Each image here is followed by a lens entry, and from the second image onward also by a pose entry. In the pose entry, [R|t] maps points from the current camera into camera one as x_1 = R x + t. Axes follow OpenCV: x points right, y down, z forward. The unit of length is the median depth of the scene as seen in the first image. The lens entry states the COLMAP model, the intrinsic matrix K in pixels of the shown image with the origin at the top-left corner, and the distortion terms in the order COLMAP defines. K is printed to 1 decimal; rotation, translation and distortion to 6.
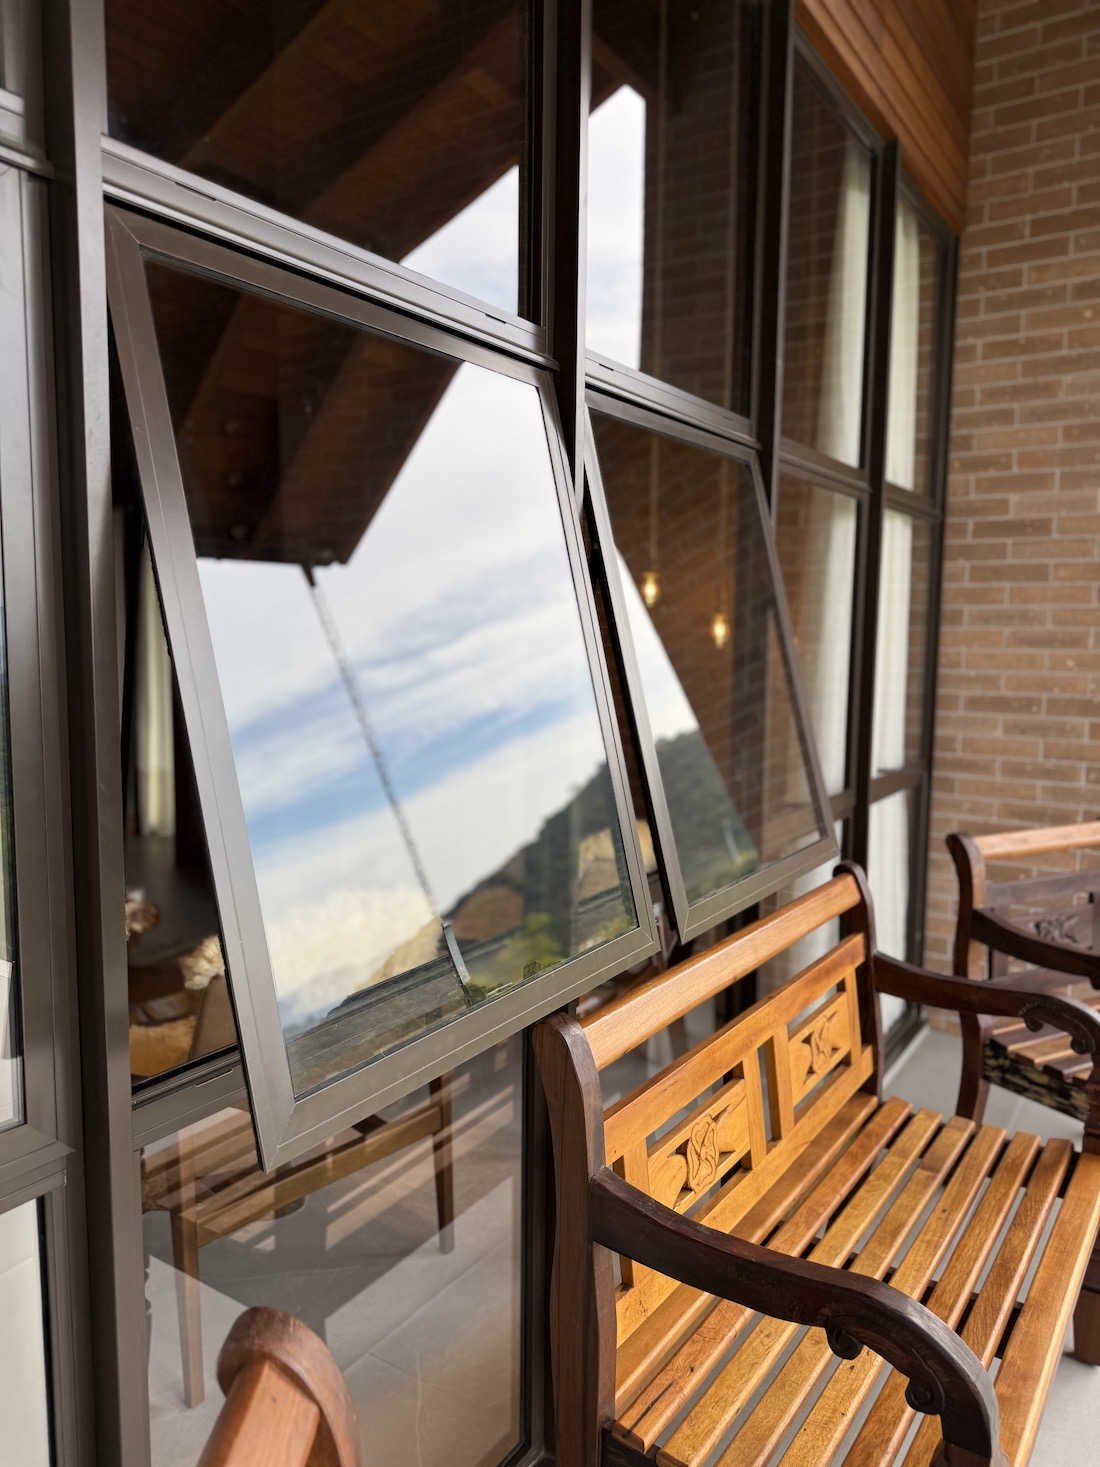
lens RADIAL K [[1017.9, 0, 558.8], [0, 1017.9, 738.8], [0, 0, 1]] dist [0.003795, 0.000670]
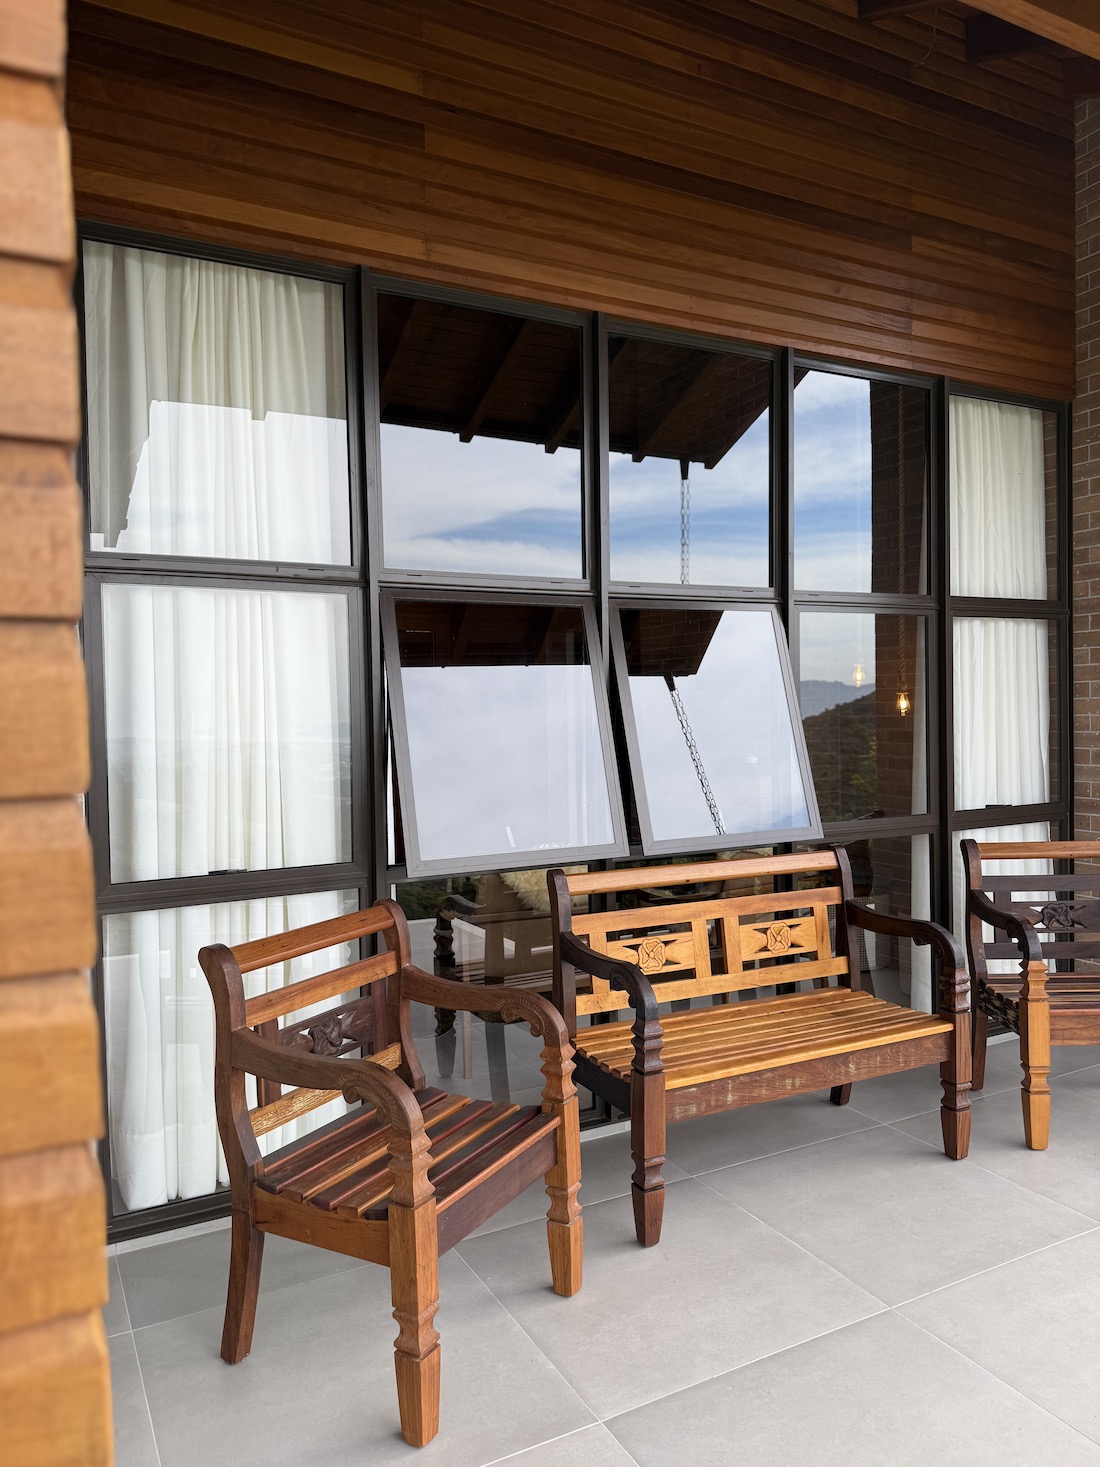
lens RADIAL K [[1017.9, 0, 558.8], [0, 1017.9, 738.8], [0, 0, 1]] dist [0.003795, 0.000670]
pose [[0.853402, -0.025695, -0.520620, 0.509897], [-0.024516, 0.995700, -0.089329, 0.073907], [0.520677, 0.088997, 0.849102, -0.432571]]
